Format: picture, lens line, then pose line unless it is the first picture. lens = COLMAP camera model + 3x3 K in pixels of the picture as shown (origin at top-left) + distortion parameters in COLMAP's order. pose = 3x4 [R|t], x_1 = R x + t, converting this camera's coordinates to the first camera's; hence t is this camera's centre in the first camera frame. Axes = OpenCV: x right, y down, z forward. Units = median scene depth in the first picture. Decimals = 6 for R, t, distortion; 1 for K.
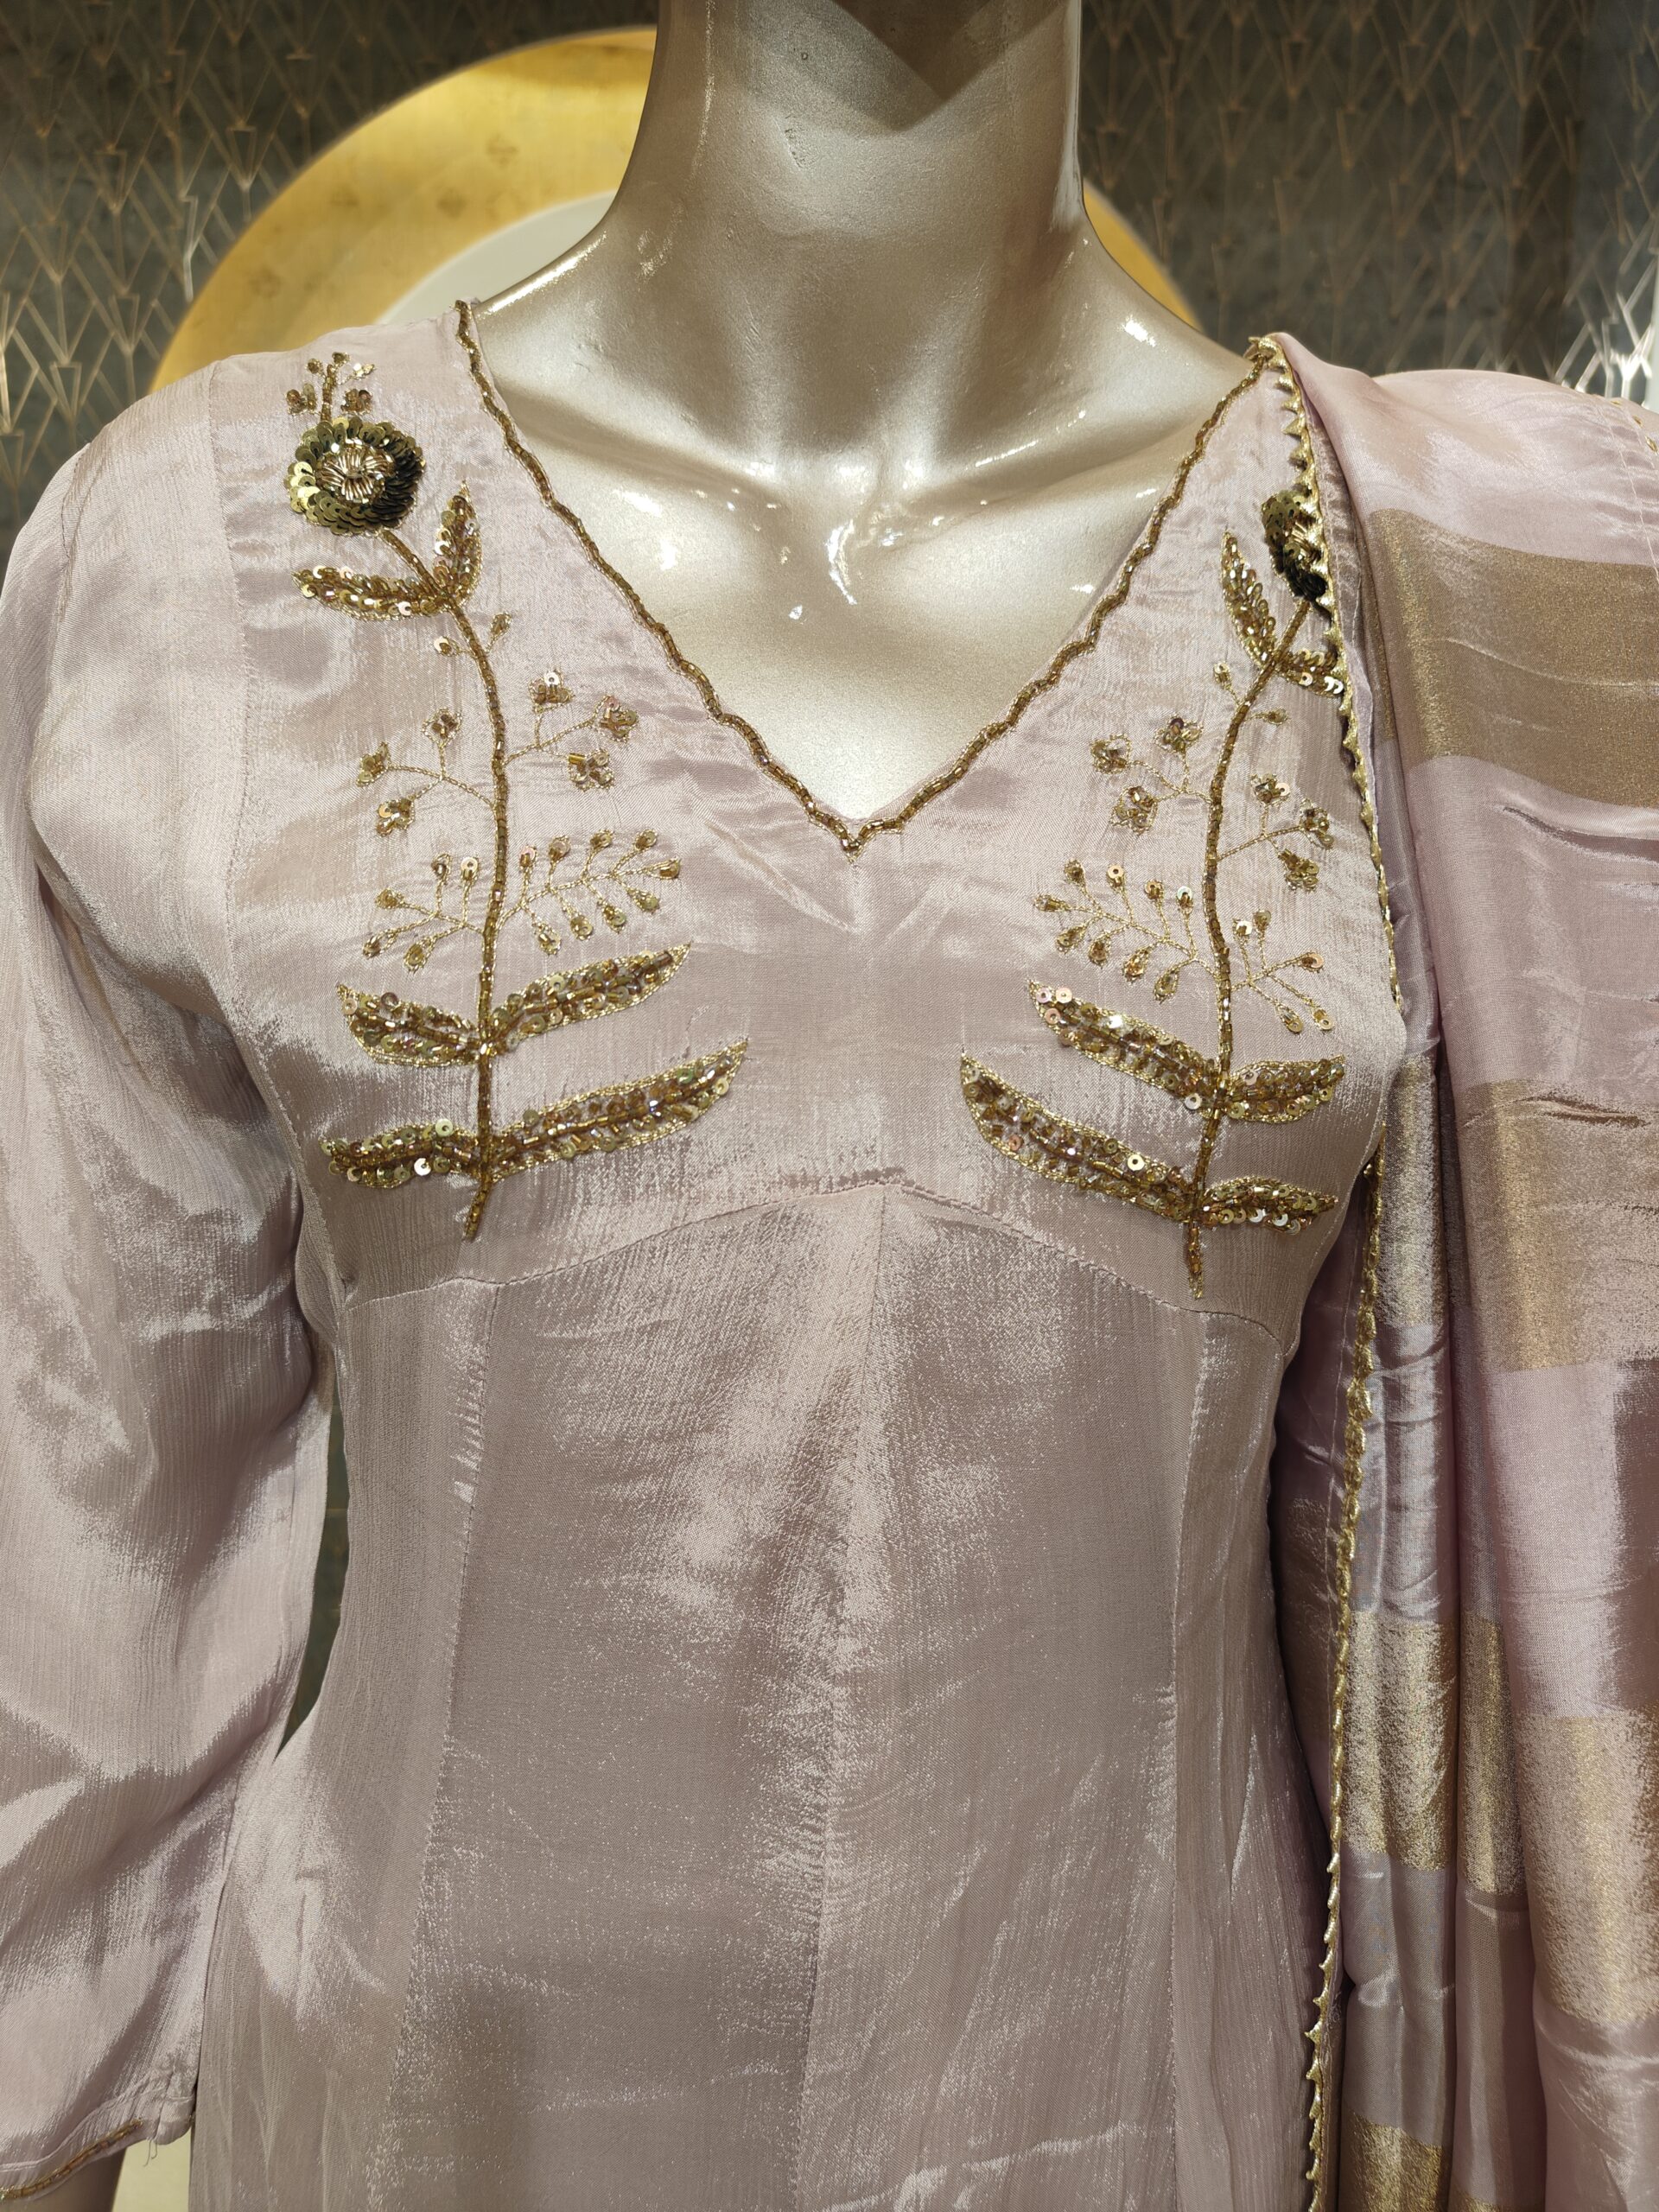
lens RADIAL K [[1575.3, 0, 815.5], [0, 1575.3, 1093.8], [0, 0, 1]] dist [-0.010399, 0.007117]
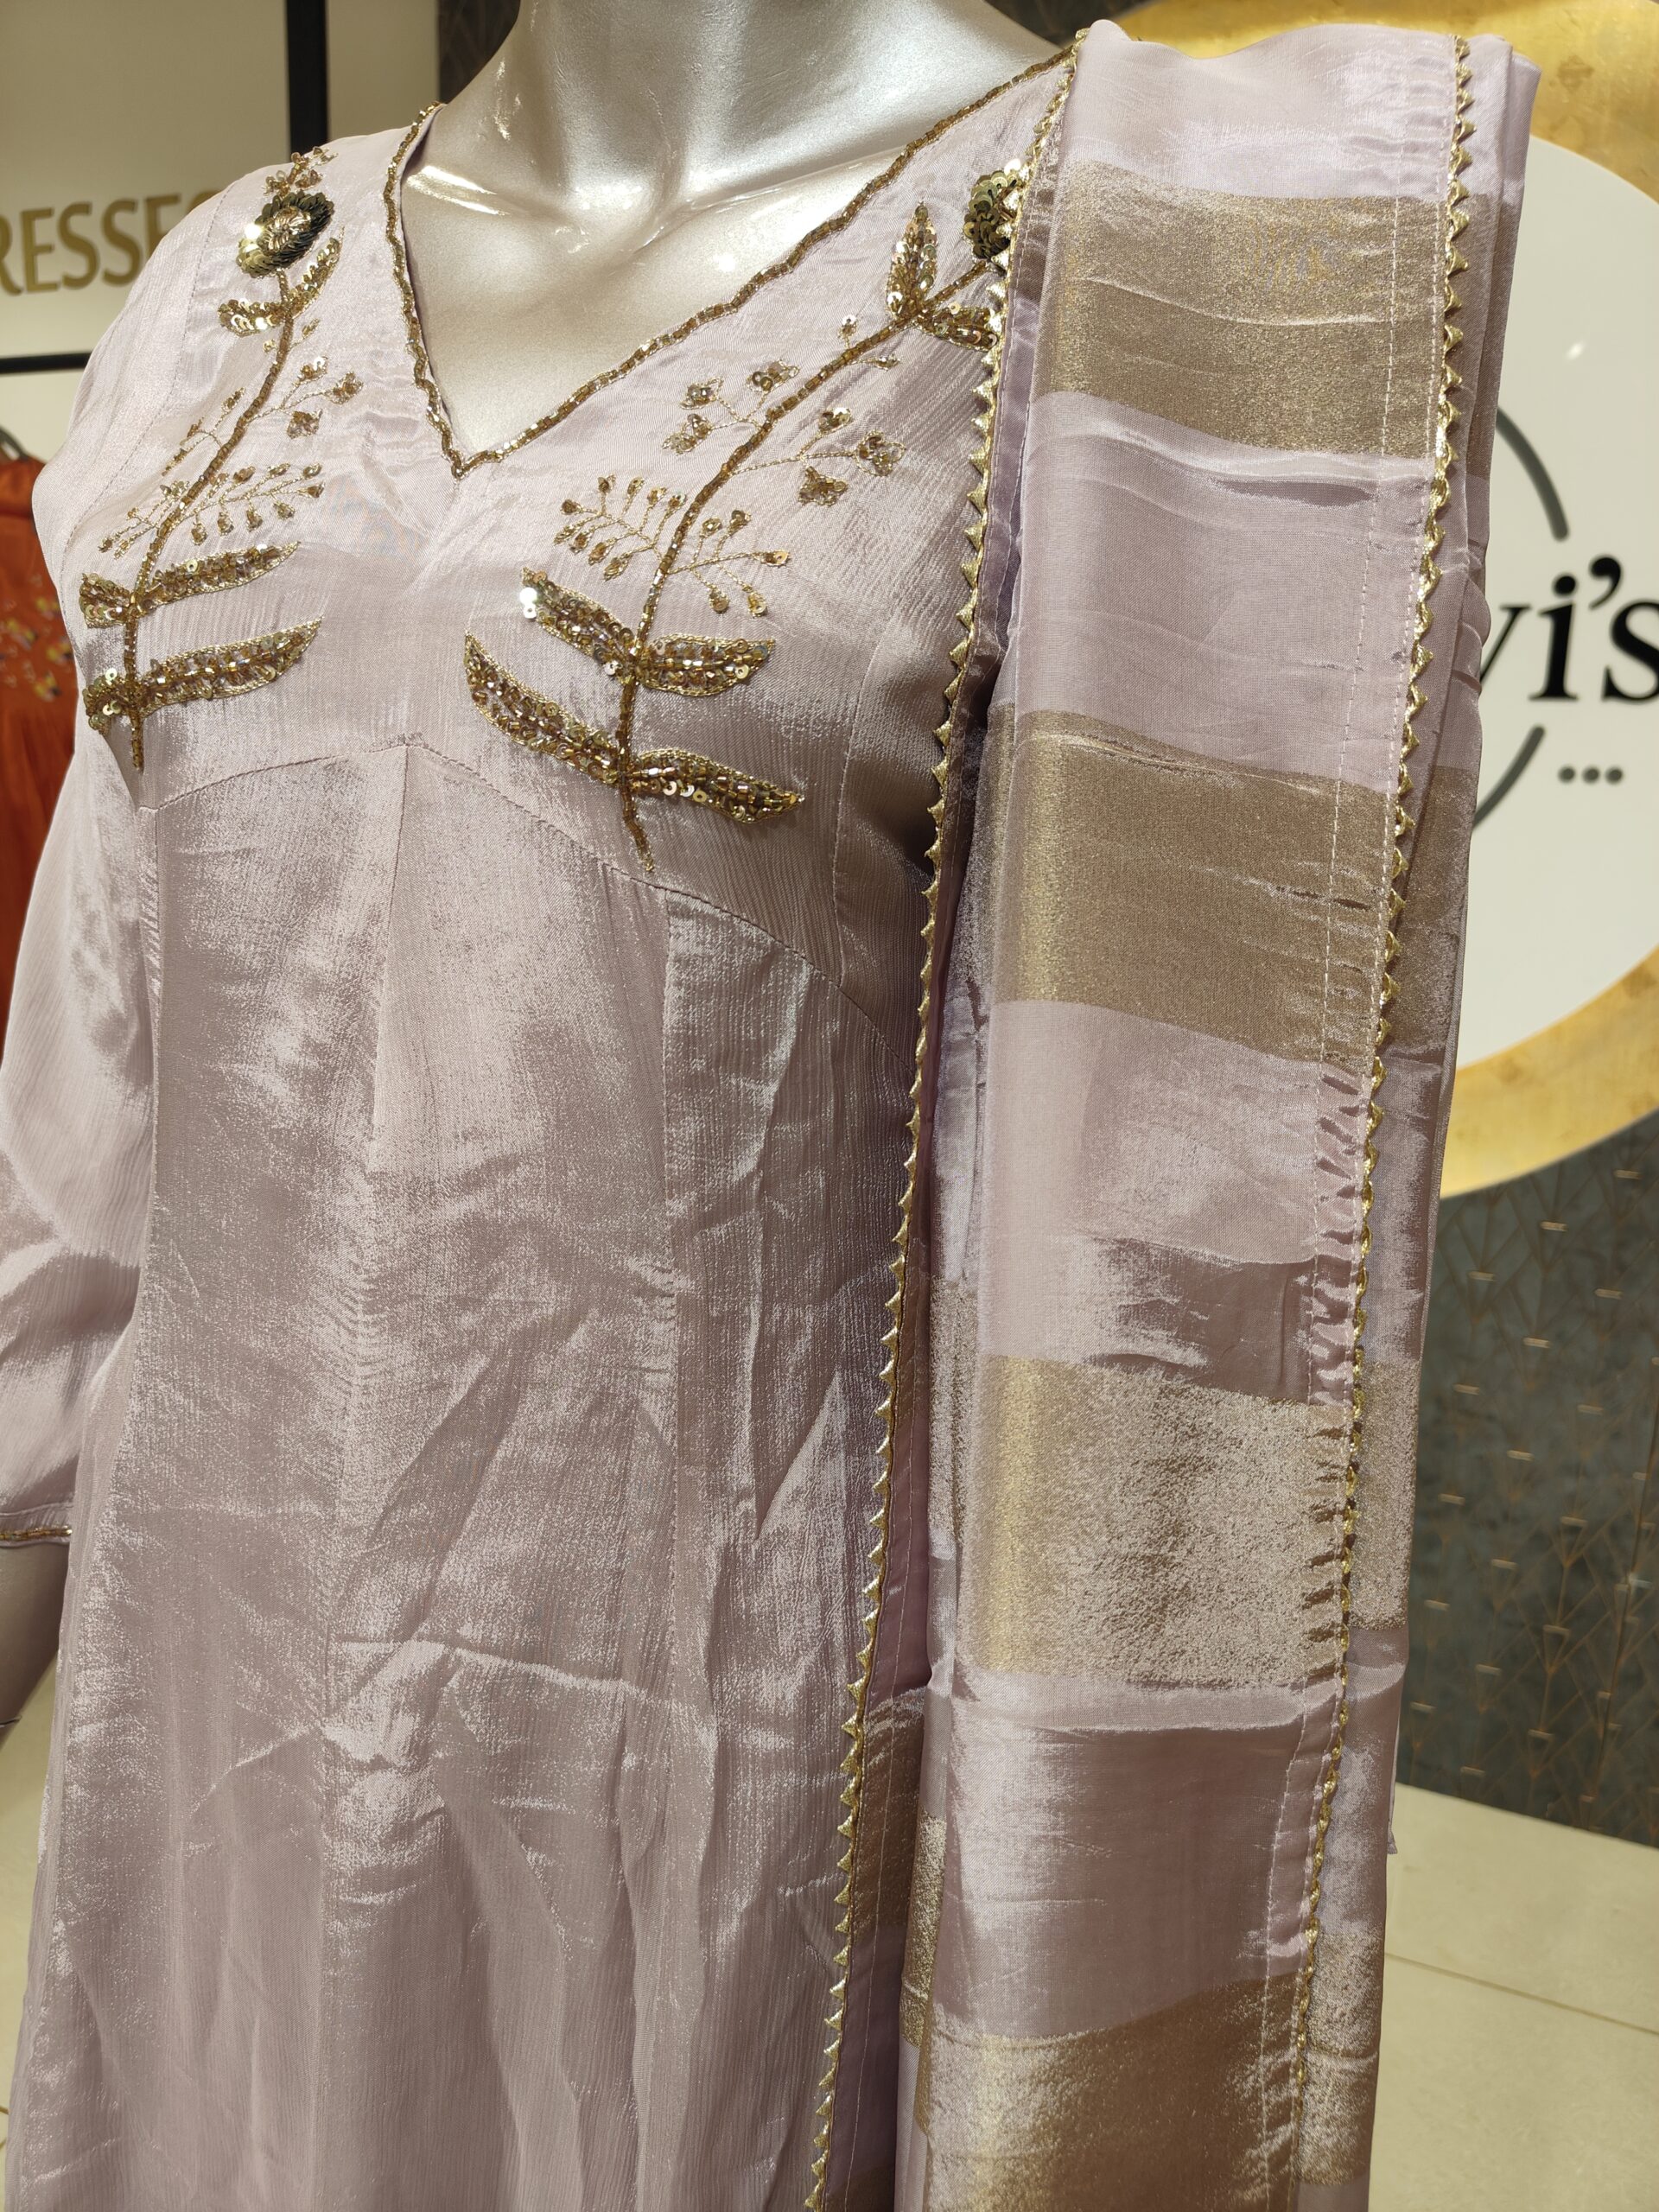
lens RADIAL K [[1575.3, 0, 821.4], [0, 1575.3, 1094.7], [0, 0, 1]] dist [-0.010399, 0.007117]
pose [[0.896526, 0.126435, -0.424566, 0.685154], [-0.130442, 0.991259, 0.019751, 0.203245], [0.423352, 0.037673, 0.905182, 0.058383]]
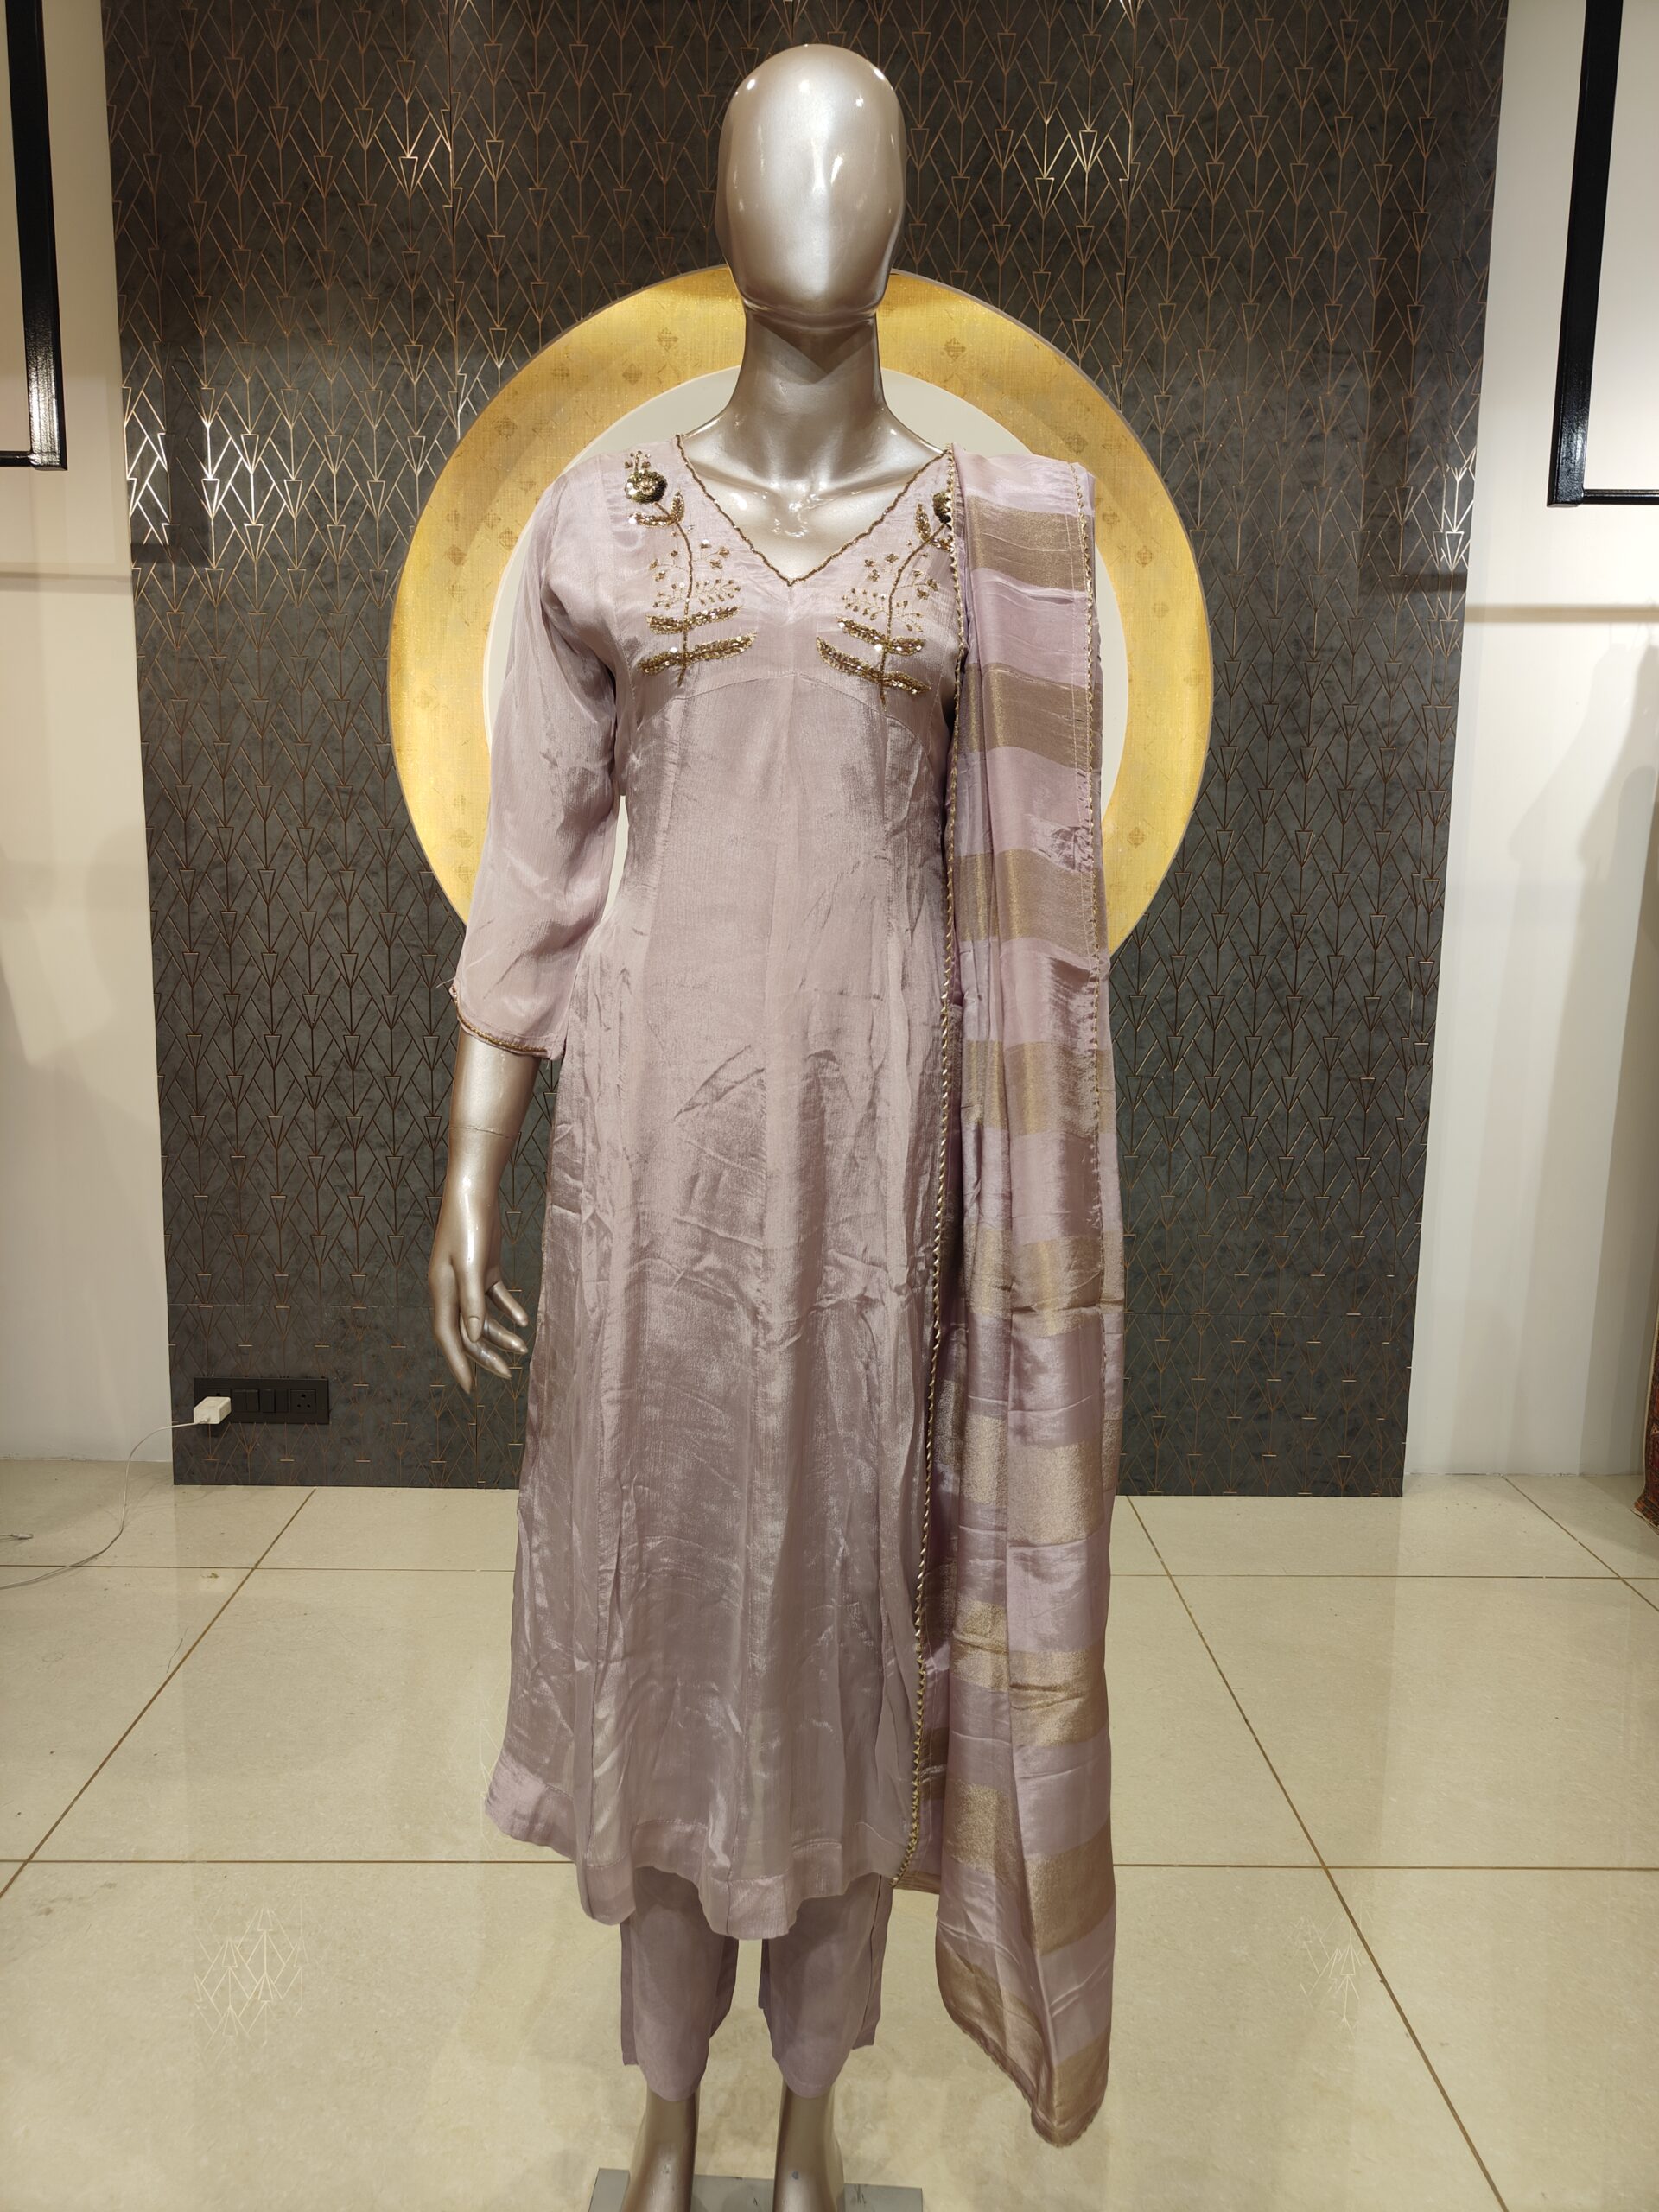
lens RADIAL K [[1575.3, 0, 811.3], [0, 1575.3, 1097.3], [0, 0, 1]] dist [-0.010399, 0.007117]
pose [[0.996999, 0.020708, -0.074591, 0.292732], [-0.025893, 0.997264, -0.069236, 1.005765], [0.072953, 0.070960, 0.994808, -1.970697]]
